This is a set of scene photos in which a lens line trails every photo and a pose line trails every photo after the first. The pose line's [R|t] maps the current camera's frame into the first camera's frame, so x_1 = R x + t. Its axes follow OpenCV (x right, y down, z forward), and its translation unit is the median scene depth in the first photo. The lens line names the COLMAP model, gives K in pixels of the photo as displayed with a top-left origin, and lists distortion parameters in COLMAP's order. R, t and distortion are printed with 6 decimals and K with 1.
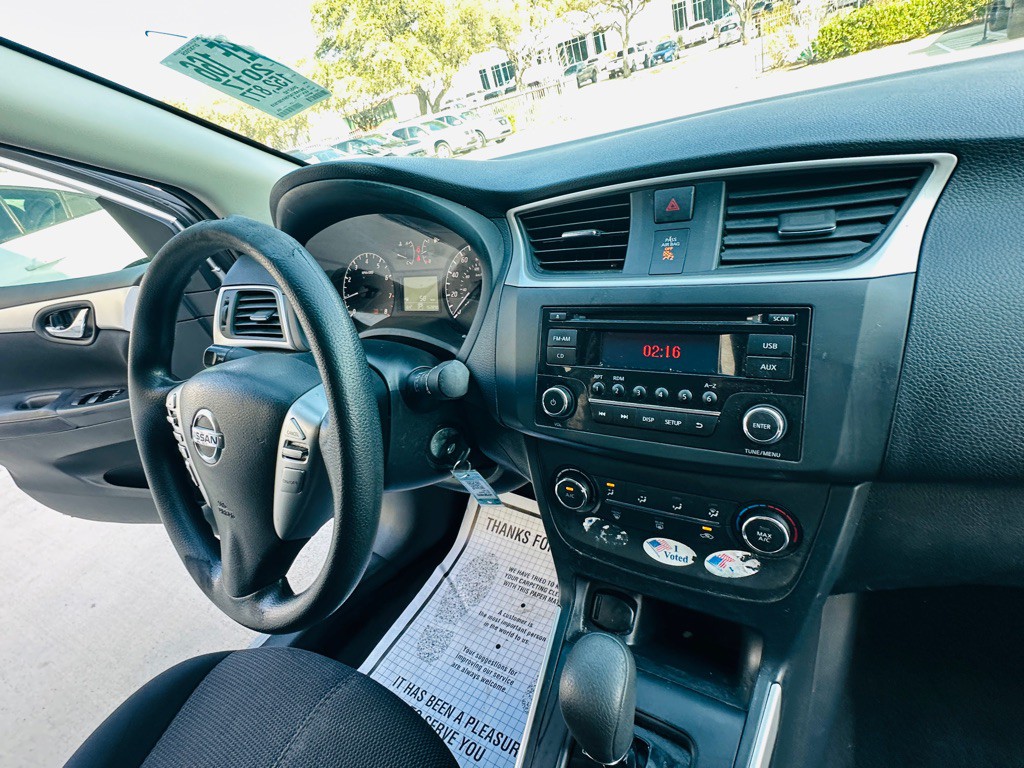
lens RADIAL K [[506.9, 0, 520.8], [0, 506.9, 378.3], [0, 0, 1]] dist [-0.009421, 0.004003]
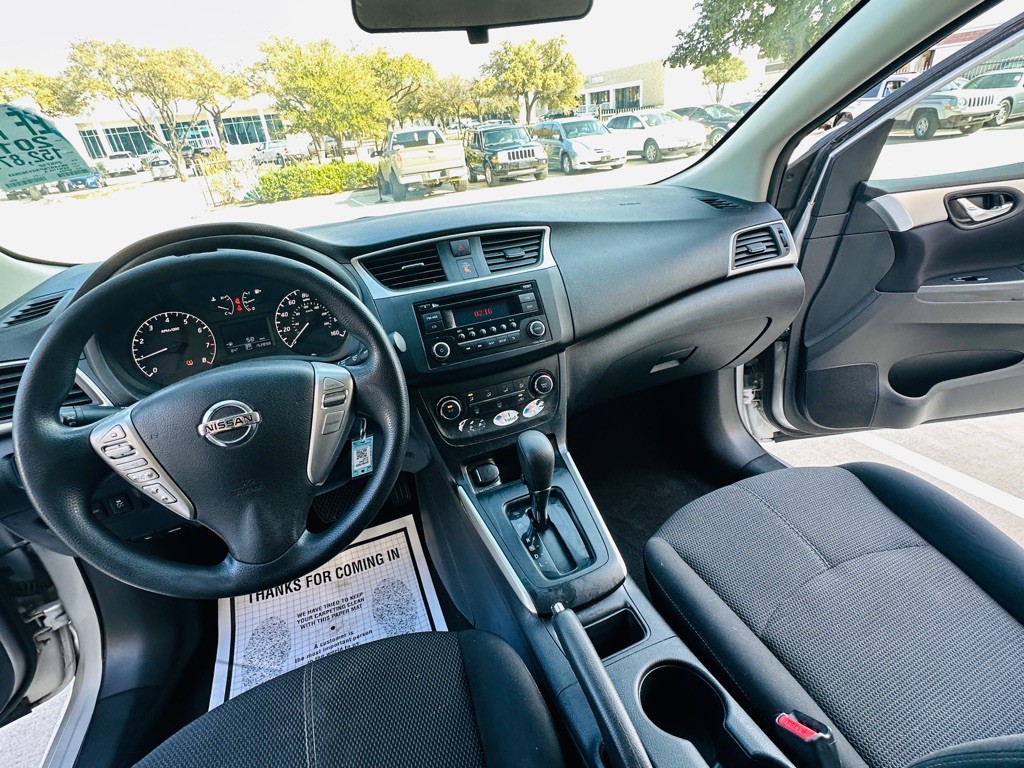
lens RADIAL K [[506.9, 0, 513.1], [0, 506.9, 376.9], [0, 0, 1]] dist [-0.009421, 0.004003]
pose [[0.608941, -0.168873, 0.775031, -0.528382], [0.340123, 0.938282, -0.062791, 0.148788], [-0.716594, 0.301842, 0.628796, -0.124914]]
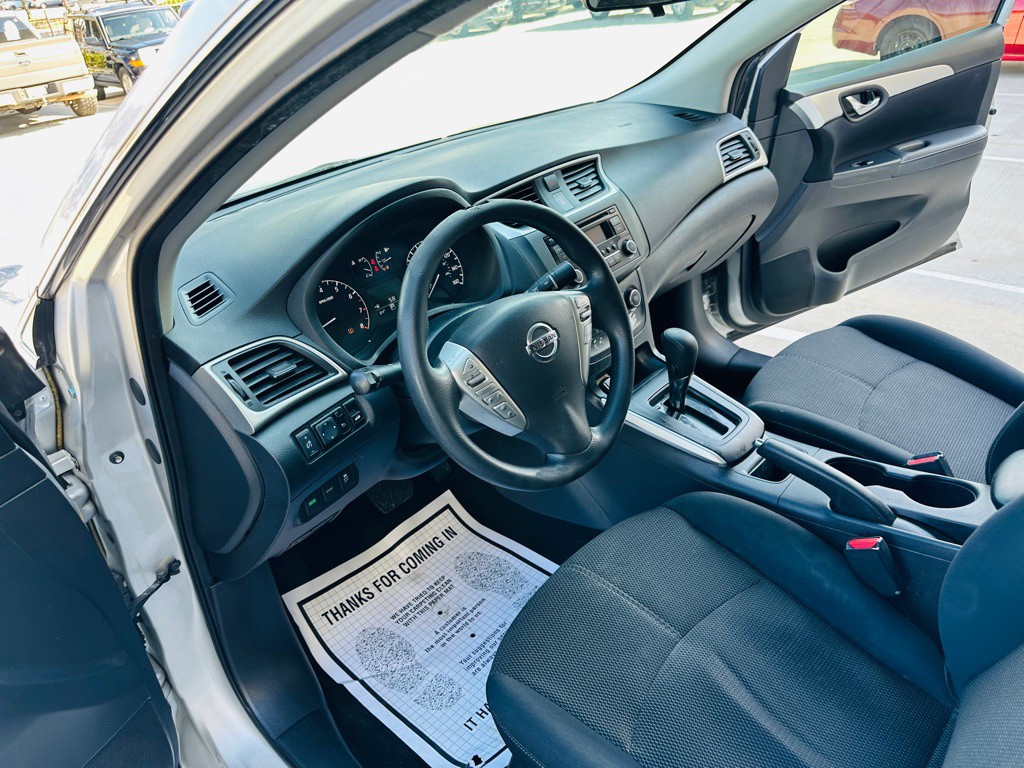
lens RADIAL K [[728.1, 0, 510.7], [0, 728.1, 379.2], [0, 0, 1]] dist [0.015149, -0.015699]
pose [[0.216410, -0.276730, 0.936262, -1.225707], [0.523503, 0.842359, 0.127971, -0.050619], [-0.824082, 0.462442, 0.327164, 0.212483]]
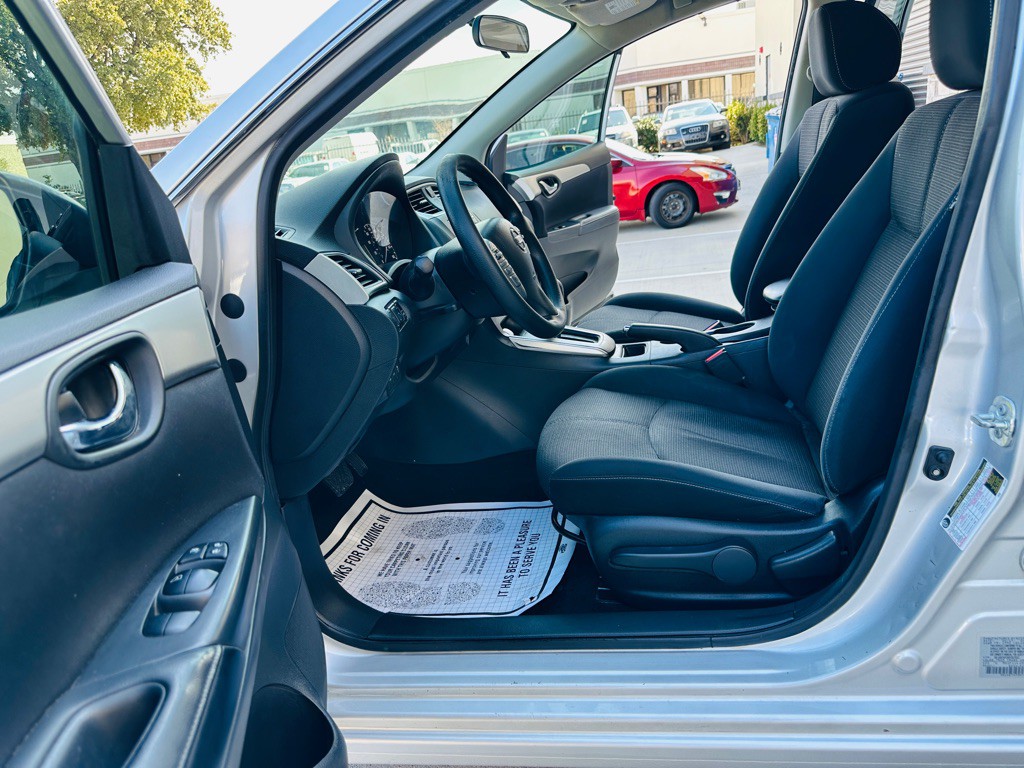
lens RADIAL K [[728.1, 0, 521.8], [0, 728.1, 390.6], [0, 0, 1]] dist [0.015149, -0.015699]
pose [[-0.300332, -0.022827, 0.953562, -1.652239], [0.640968, 0.735518, 0.219485, -0.032674], [-0.706372, 0.677121, -0.206268, 0.952323]]
